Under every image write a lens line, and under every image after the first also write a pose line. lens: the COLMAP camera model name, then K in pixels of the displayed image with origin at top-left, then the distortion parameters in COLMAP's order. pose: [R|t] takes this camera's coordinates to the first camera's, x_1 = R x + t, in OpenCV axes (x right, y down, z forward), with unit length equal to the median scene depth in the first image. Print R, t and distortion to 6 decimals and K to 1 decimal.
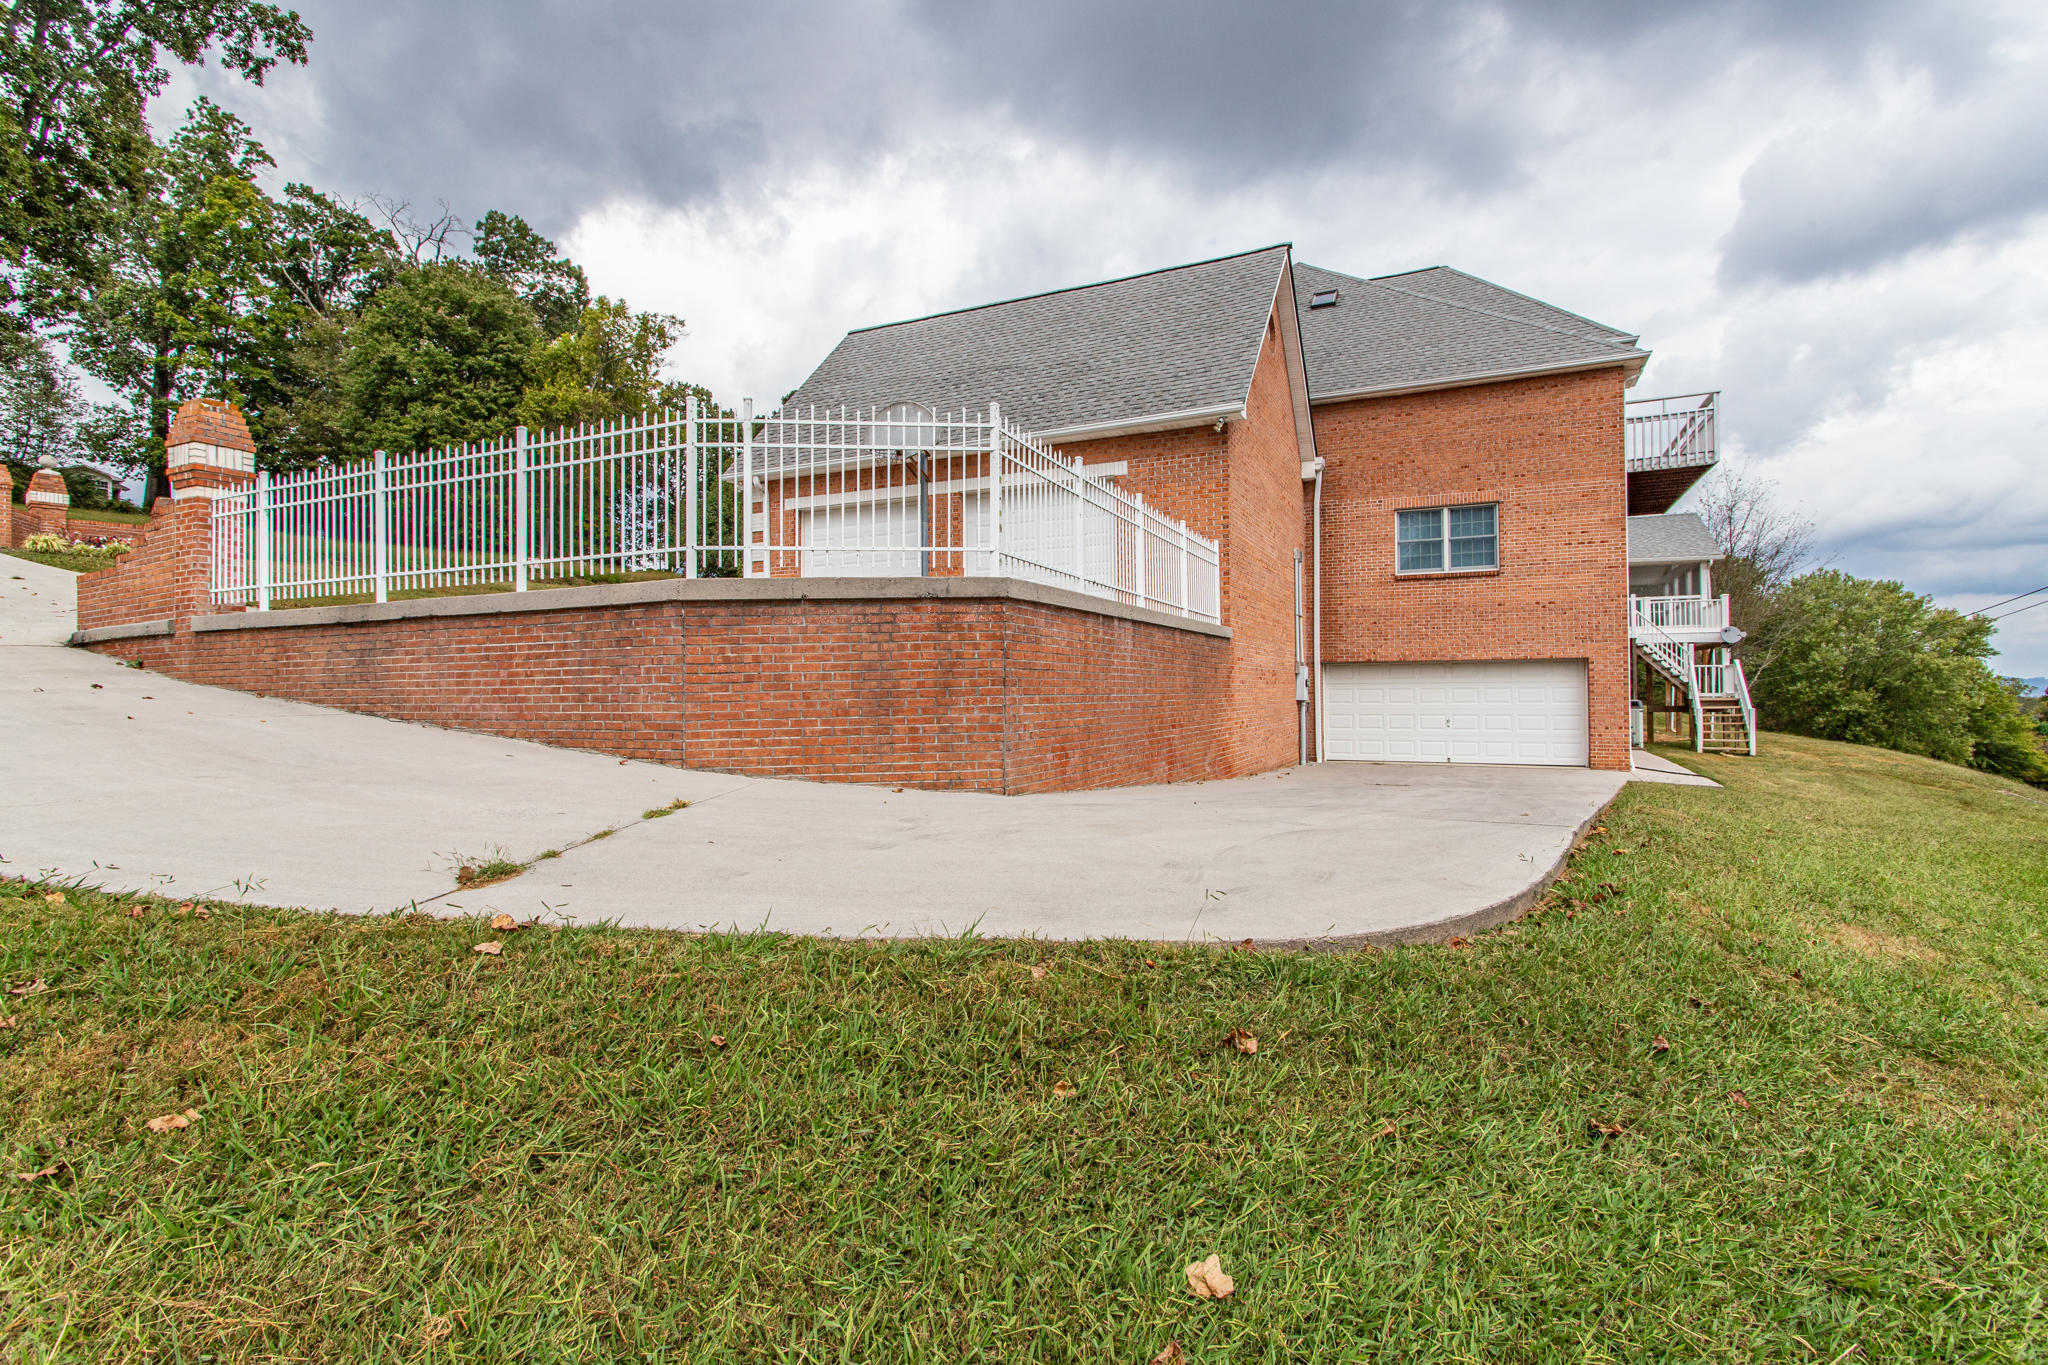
lens RADIAL K [[971.6, 0, 1019.4], [0, 971.6, 687.2], [0, 0, 1]] dist [0.002322, 0.001435]
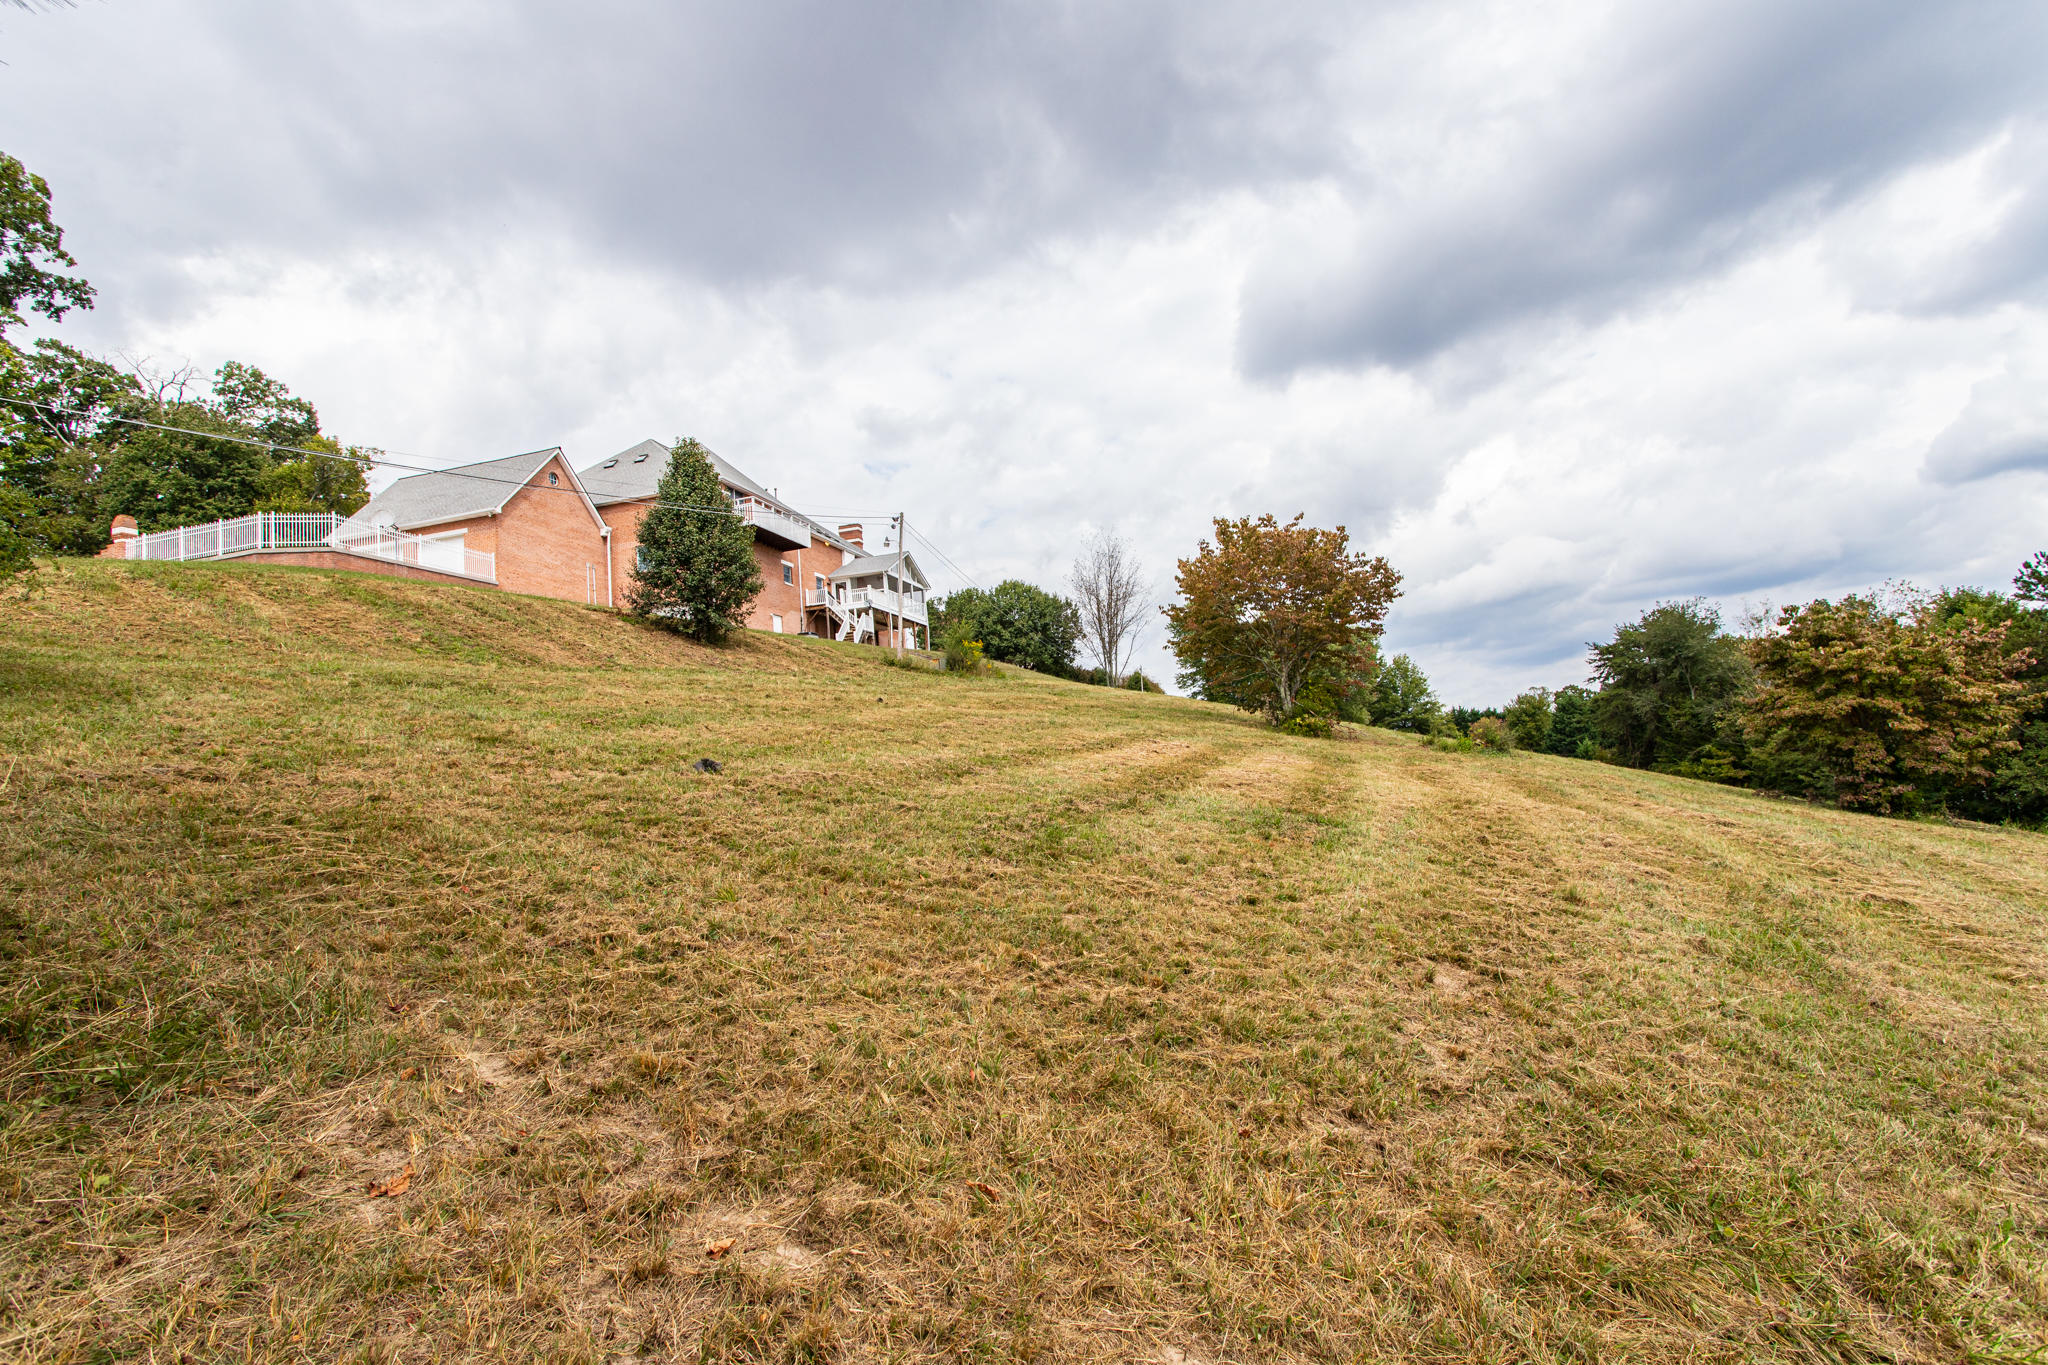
lens RADIAL K [[971.6, 0, 1019.4], [0, 971.6, 687.2], [0, 0, 1]] dist [0.002322, 0.001435]
pose [[0.982156, -0.058966, 0.178583, 0.203674], [0.074615, 0.993817, -0.082218, 0.103194], [-0.172631, 0.094076, 0.980484, -0.357333]]
